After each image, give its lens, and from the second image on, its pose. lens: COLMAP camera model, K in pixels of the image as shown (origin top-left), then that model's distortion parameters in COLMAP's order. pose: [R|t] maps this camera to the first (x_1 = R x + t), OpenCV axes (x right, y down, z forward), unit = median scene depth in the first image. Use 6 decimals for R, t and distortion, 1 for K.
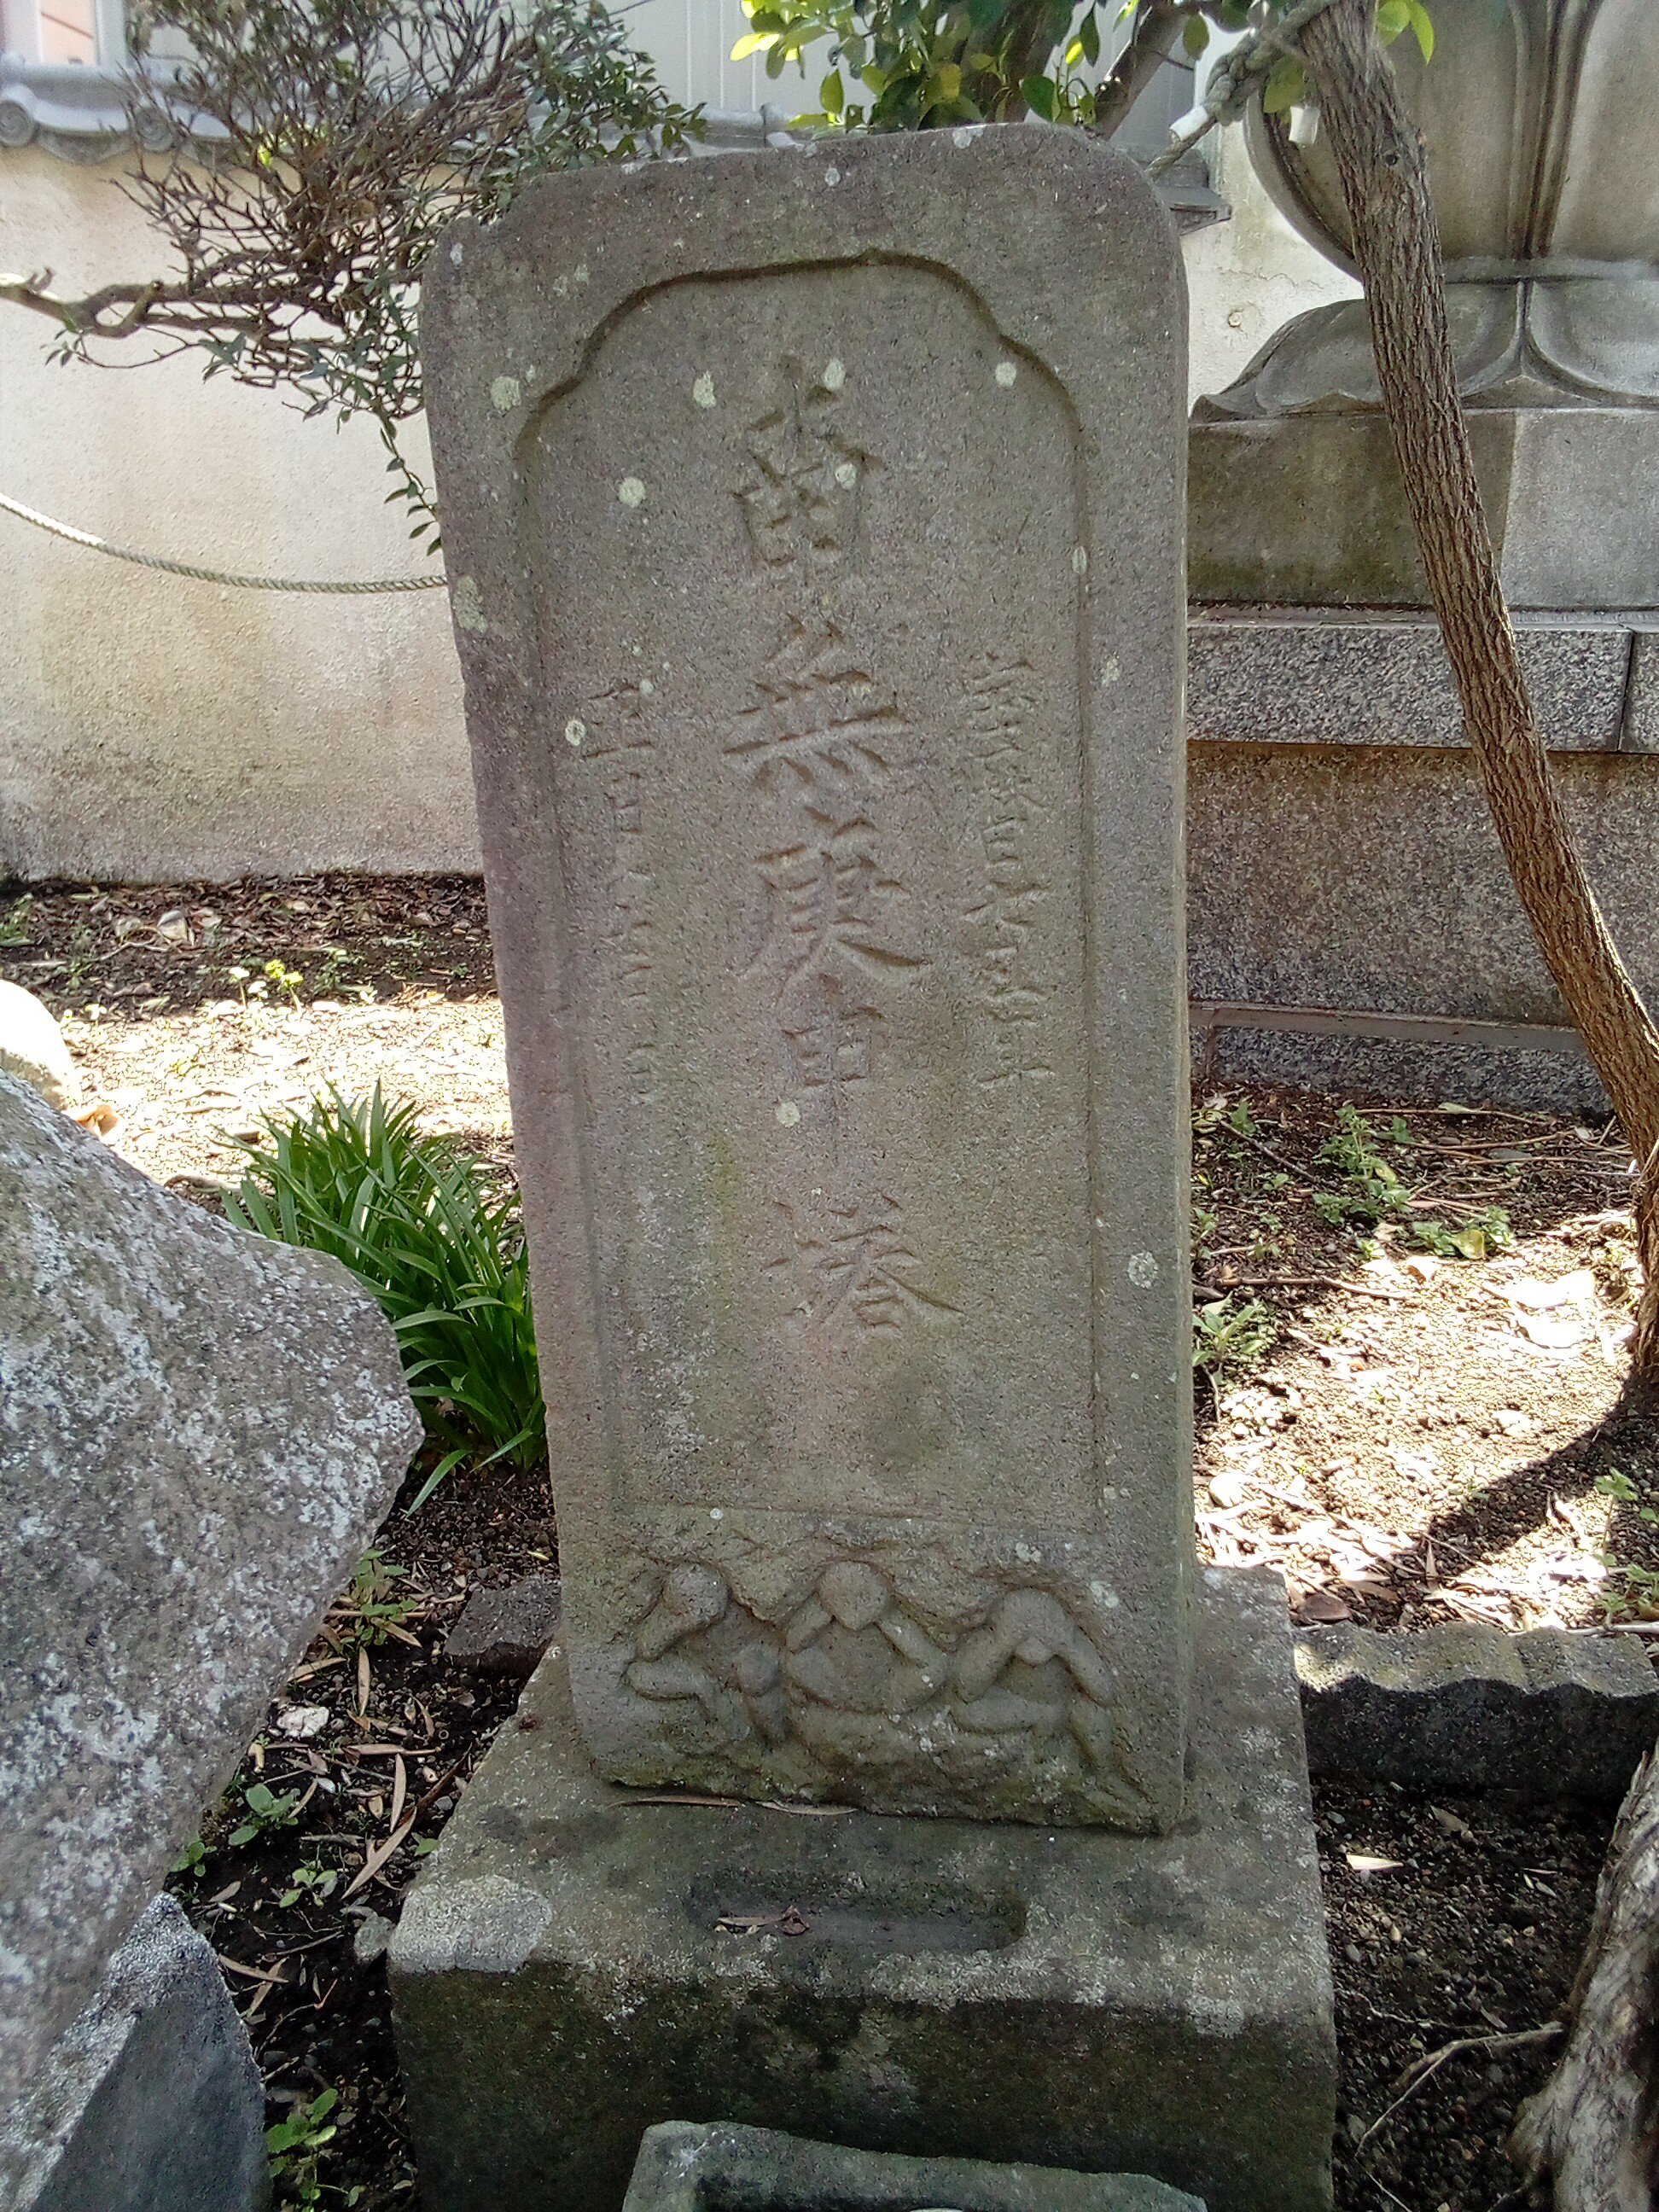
lens RADIAL K [[1792.7, 0, 826.9], [0, 1792.7, 1118.8], [0, 0, 1]] dist [0.035100, -0.061856]
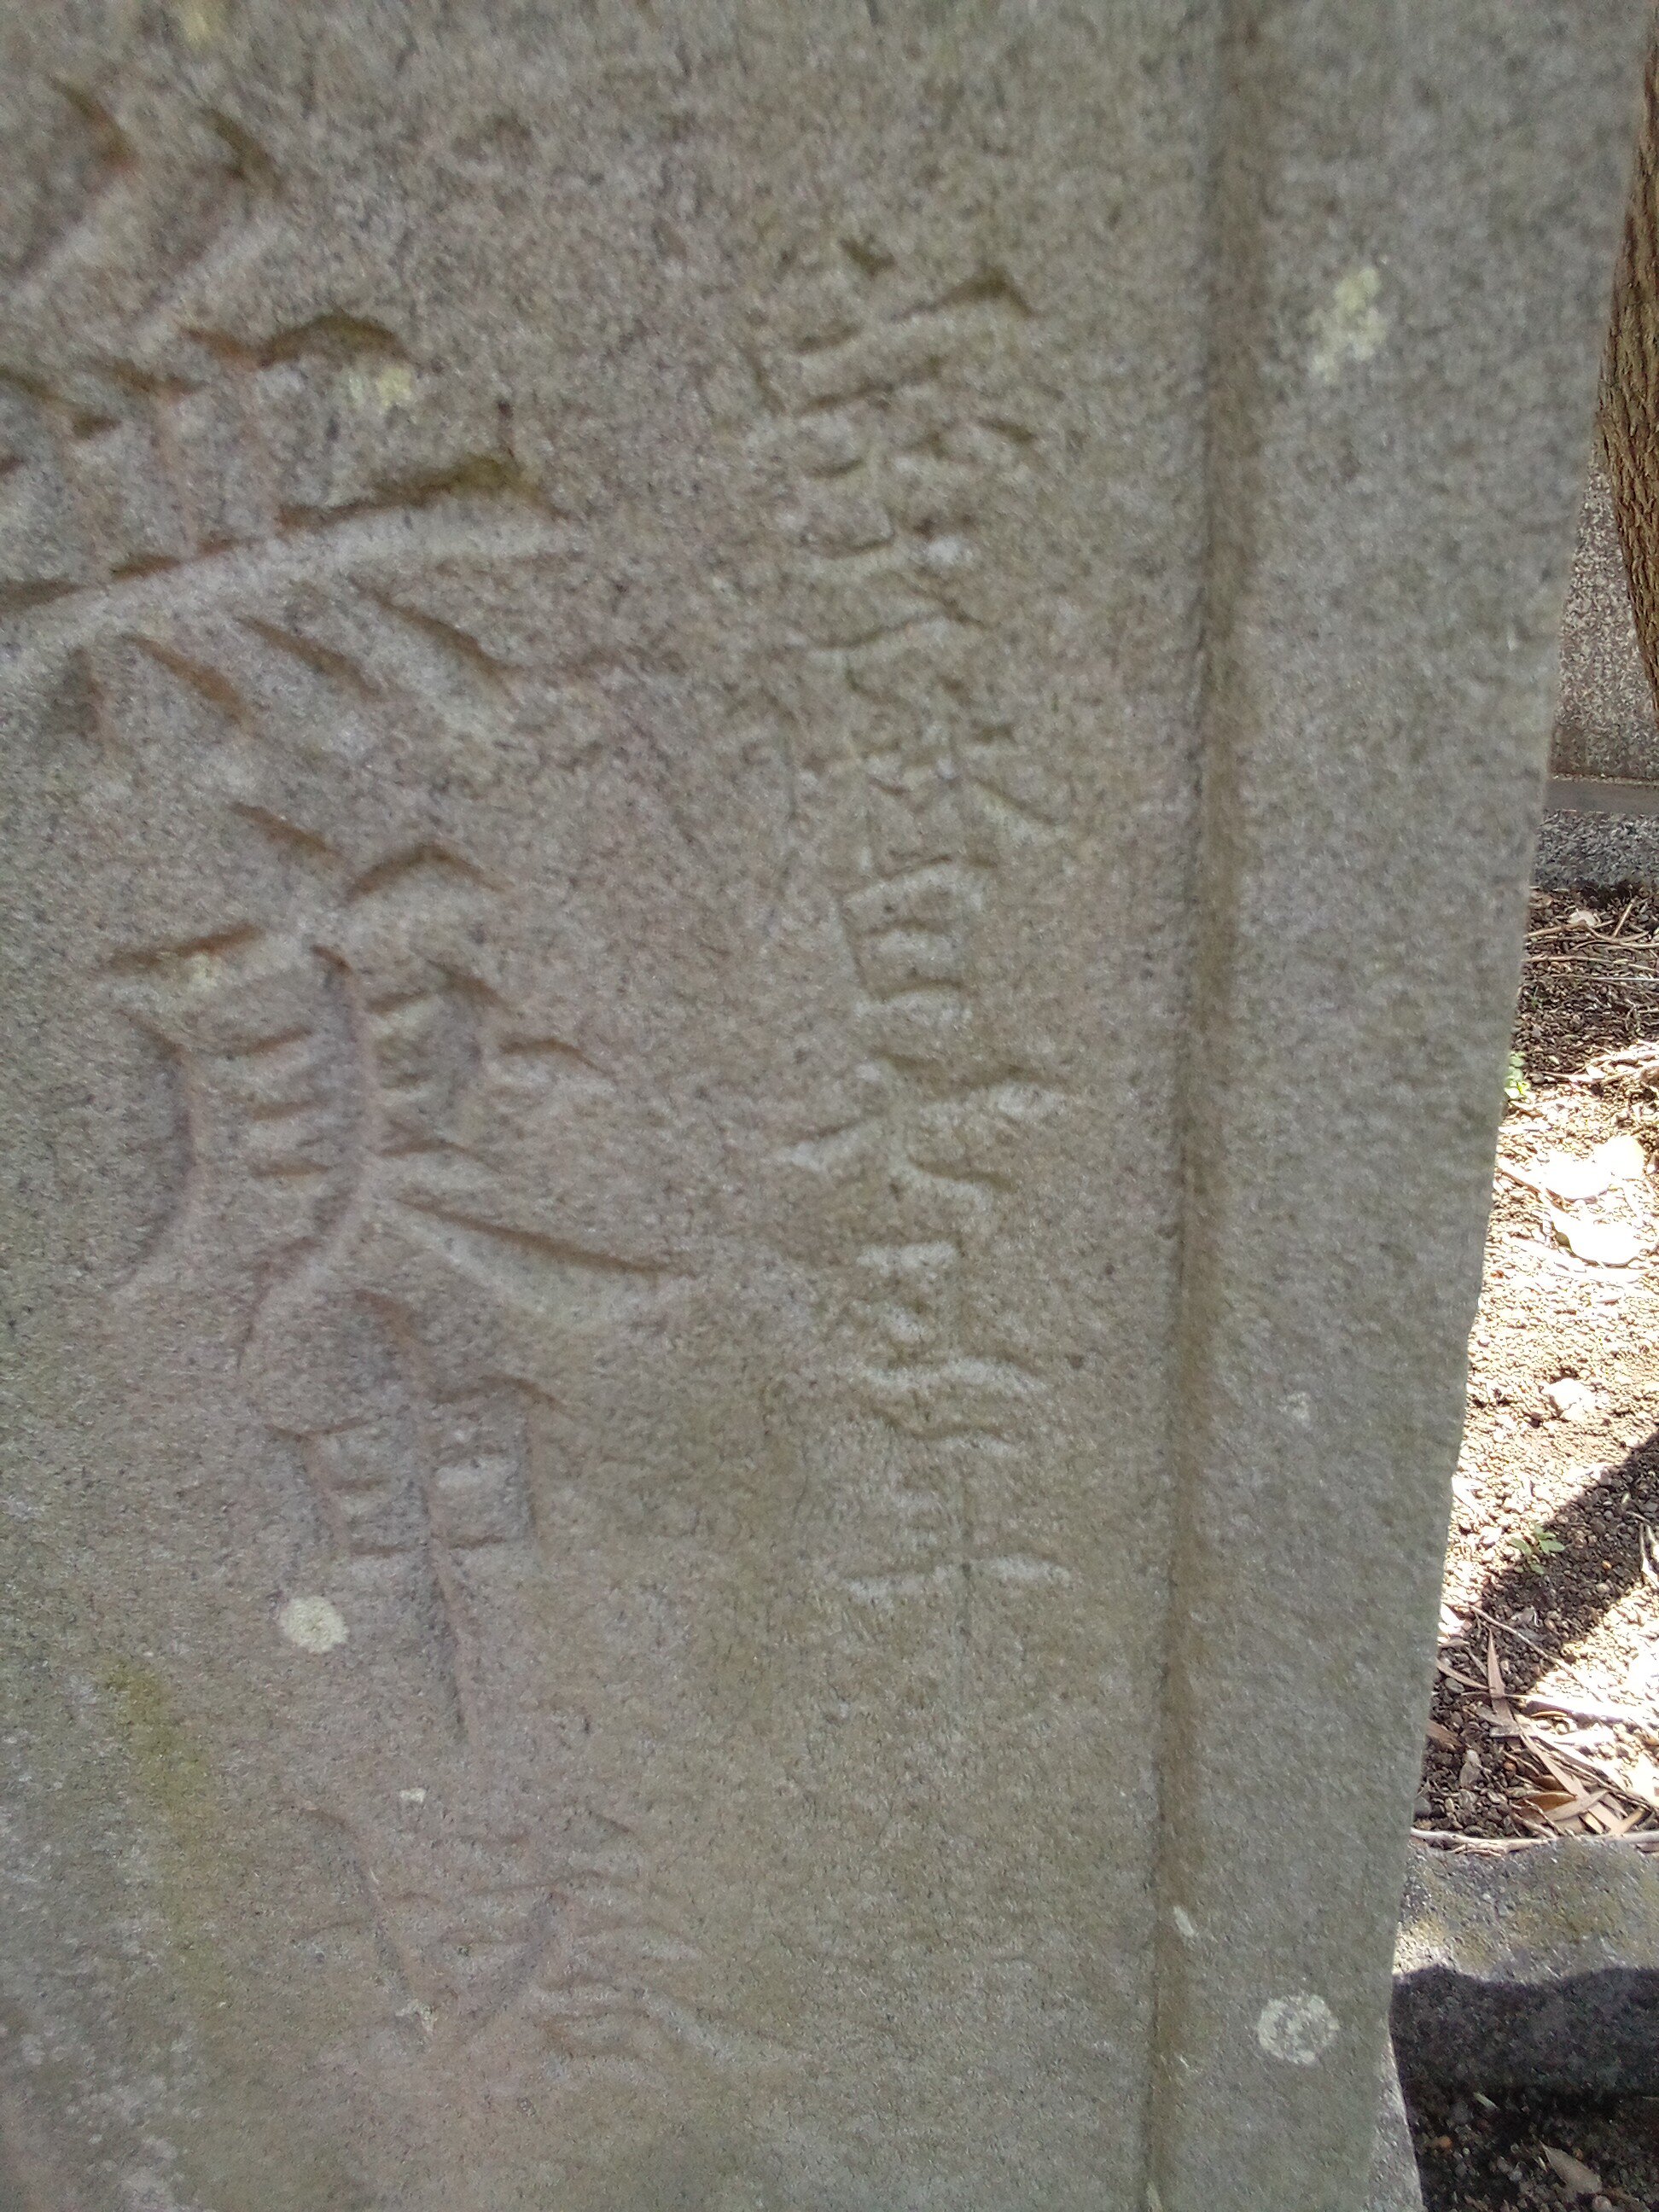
lens RADIAL K [[1792.7, 0, 829.3], [0, 1792.7, 1093.4], [0, 0, 1]] dist [0.035100, -0.061856]
pose [[0.995931, -0.036470, 0.082411, 0.054066], [0.021715, 0.984627, 0.173315, -0.163684], [-0.087465, -0.170820, 0.981413, 0.645556]]
